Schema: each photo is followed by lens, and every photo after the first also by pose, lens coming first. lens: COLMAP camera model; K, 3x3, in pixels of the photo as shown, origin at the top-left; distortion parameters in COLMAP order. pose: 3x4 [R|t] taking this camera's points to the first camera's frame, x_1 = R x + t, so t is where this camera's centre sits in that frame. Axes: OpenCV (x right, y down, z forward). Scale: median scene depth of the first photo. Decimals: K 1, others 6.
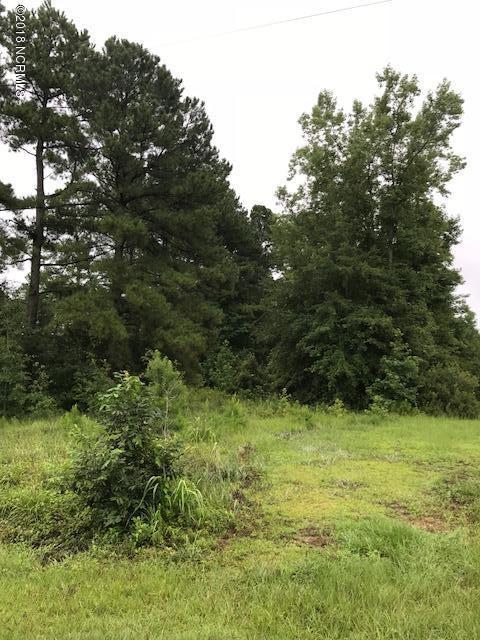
lens RADIAL K [[550.7, 0, 250.6], [0, 550.7, 321.8], [0, 0, 1]] dist [0.052079, -0.047217]
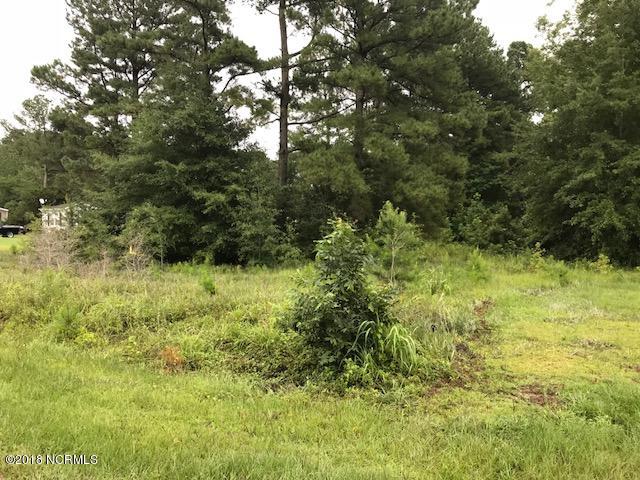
lens RADIAL K [[550.7, 0, 316.3], [0, 550.7, 243.8], [0, 0, 1]] dist [0.052079, -0.047217]
pose [[0.942672, 0.005106, -0.333682, 0.021211], [0.034156, 0.993156, 0.111690, 0.007365], [0.331969, -0.116684, 0.936046, 0.014498]]
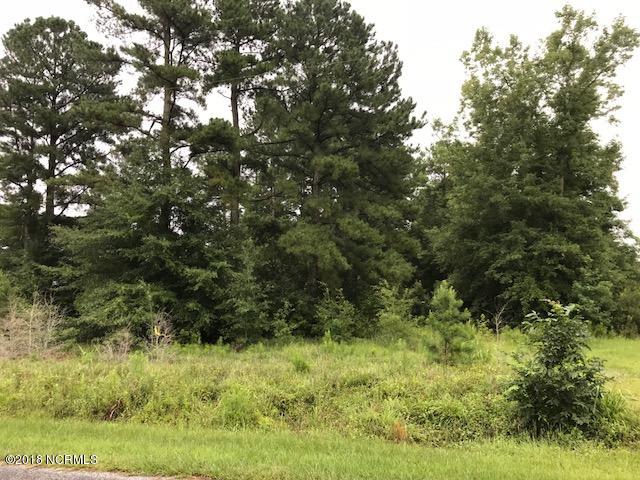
lens RADIAL K [[550.7, 0, 320.1], [0, 550.7, 243.0], [0, 0, 1]] dist [0.052079, -0.047217]
pose [[0.999125, -0.019424, -0.037039, -0.201504], [0.019043, 0.999762, -0.010597, -0.008765], [0.037236, 0.009883, 0.999258, -0.062192]]
